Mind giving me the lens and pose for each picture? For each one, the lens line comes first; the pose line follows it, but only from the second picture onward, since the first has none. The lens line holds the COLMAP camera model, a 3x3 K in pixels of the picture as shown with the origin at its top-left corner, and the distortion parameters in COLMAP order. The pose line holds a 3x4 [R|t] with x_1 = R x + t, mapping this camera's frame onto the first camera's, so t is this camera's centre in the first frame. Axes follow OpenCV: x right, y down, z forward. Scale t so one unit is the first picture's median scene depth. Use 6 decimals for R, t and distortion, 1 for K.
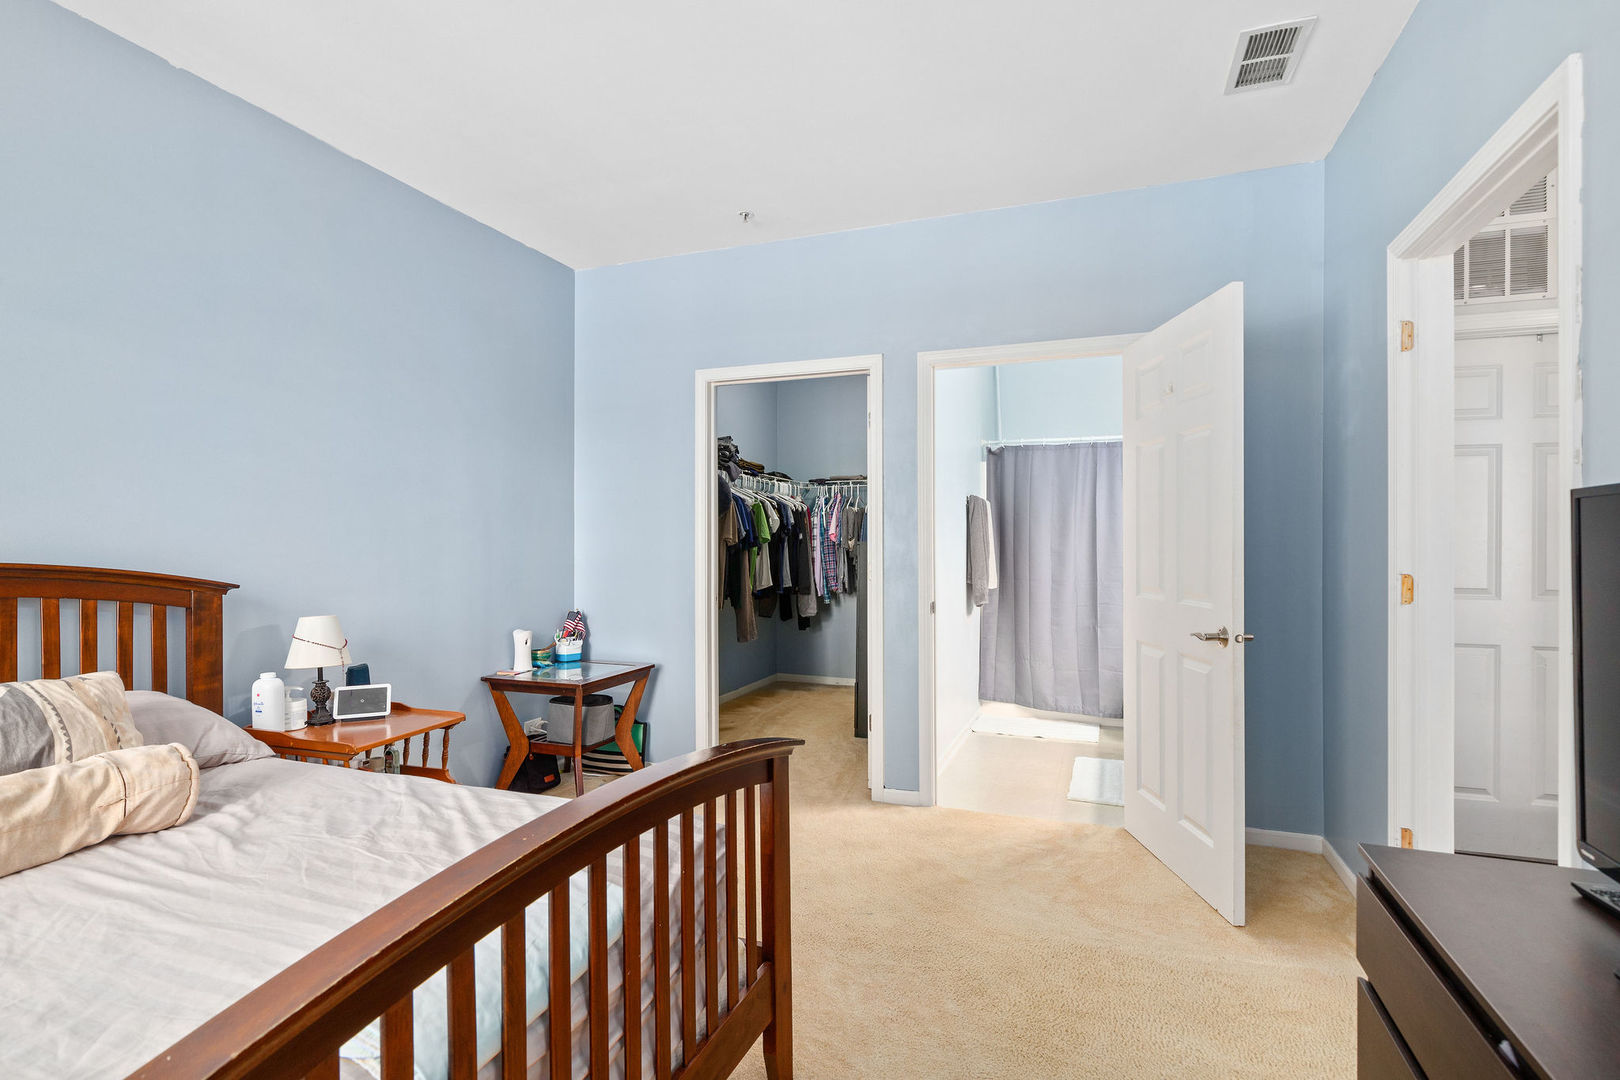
lens RADIAL K [[803.8, 0, 810.0], [0, 803.8, 540.0], [0, 0, 1]] dist [-0.000721, -0.000086]
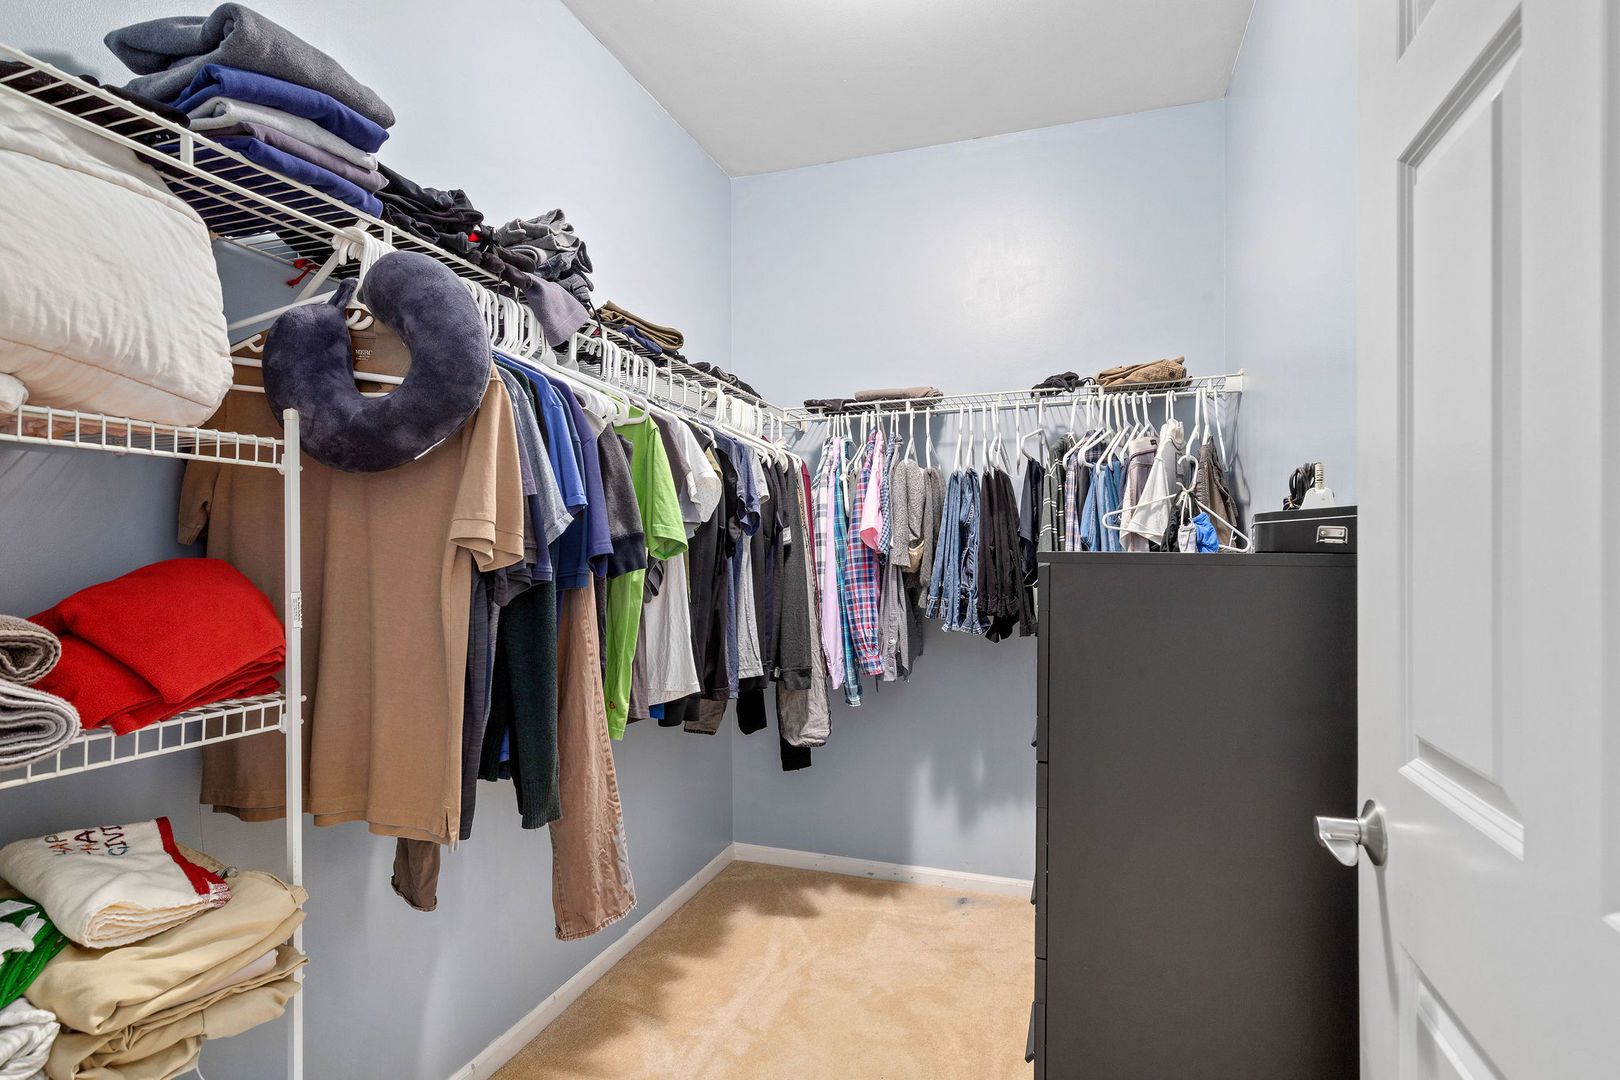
lens RADIAL K [[803.8, 0, 810.0], [0, 803.8, 540.0], [0, 0, 1]] dist [-0.000721, -0.000086]
pose [[0.999636, -0.006675, 0.026150, -0.010289], [0.006891, 0.999943, -0.008204, 0.000506], [-0.026094, 0.008381, 0.999624, 0.608736]]
